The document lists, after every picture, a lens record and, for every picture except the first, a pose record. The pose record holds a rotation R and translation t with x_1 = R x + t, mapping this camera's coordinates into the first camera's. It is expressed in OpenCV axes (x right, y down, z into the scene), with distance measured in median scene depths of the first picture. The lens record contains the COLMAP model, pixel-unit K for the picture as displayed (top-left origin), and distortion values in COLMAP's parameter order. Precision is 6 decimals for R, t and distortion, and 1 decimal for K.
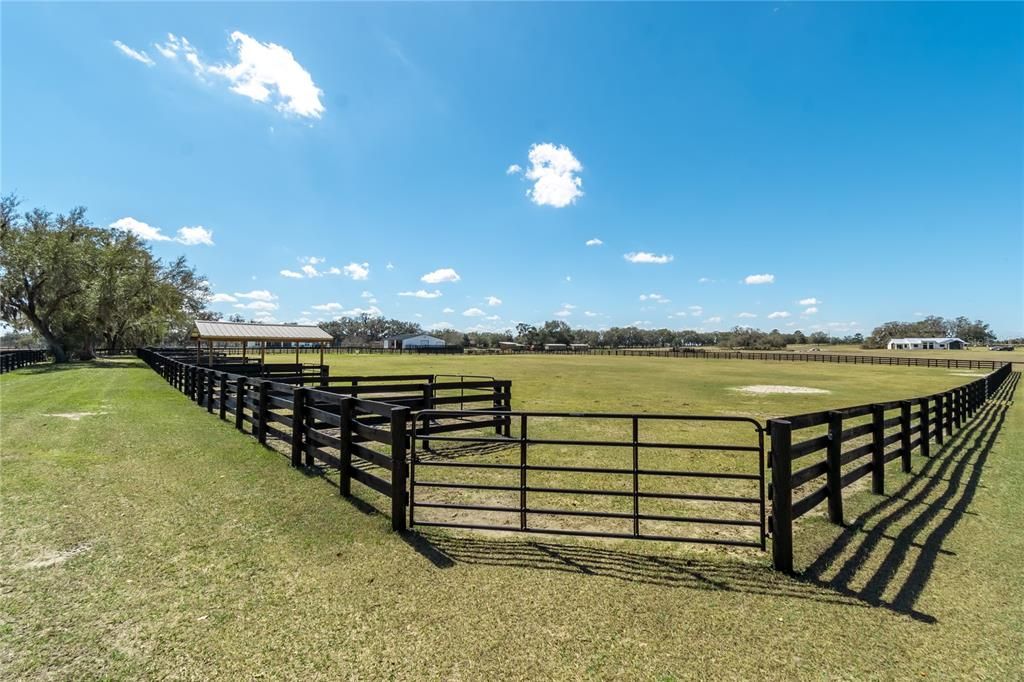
lens RADIAL K [[446.0, 0, 512.6], [0, 446.0, 346.0], [0, 0, 1]] dist [0.002234, 0.000664]
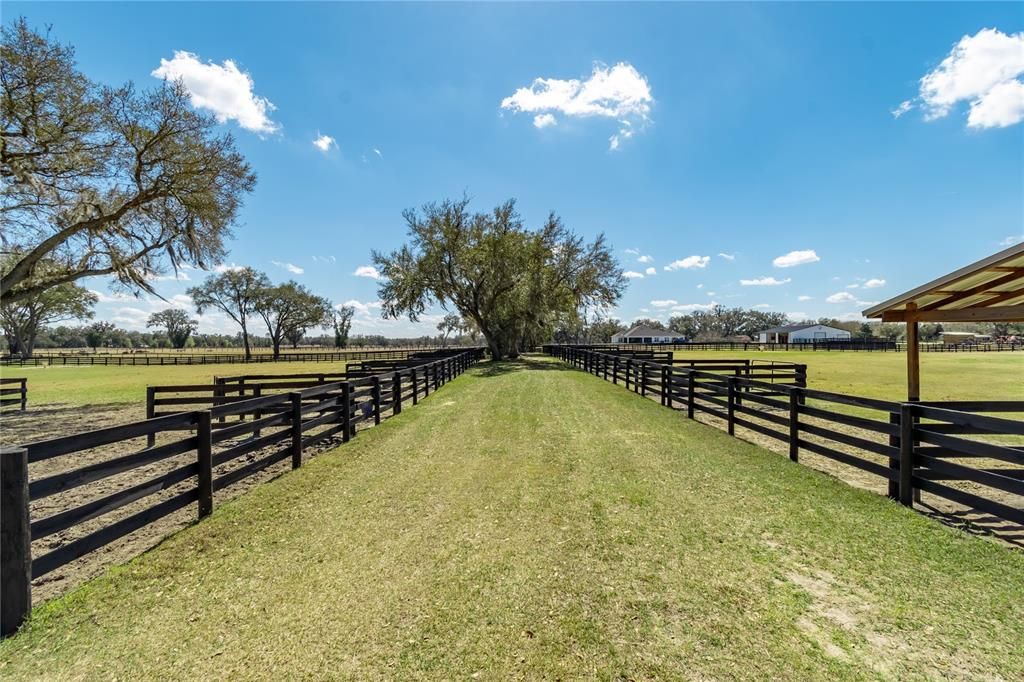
lens RADIAL K [[446.0, 0, 510.8], [0, 446.0, 342.8], [0, 0, 1]] dist [0.002234, 0.000664]
pose [[0.749462, -0.011602, -0.661946, -0.082175], [0.013180, 0.999910, -0.002602, 0.000028], [0.661916, -0.006775, 0.749547, 0.068796]]
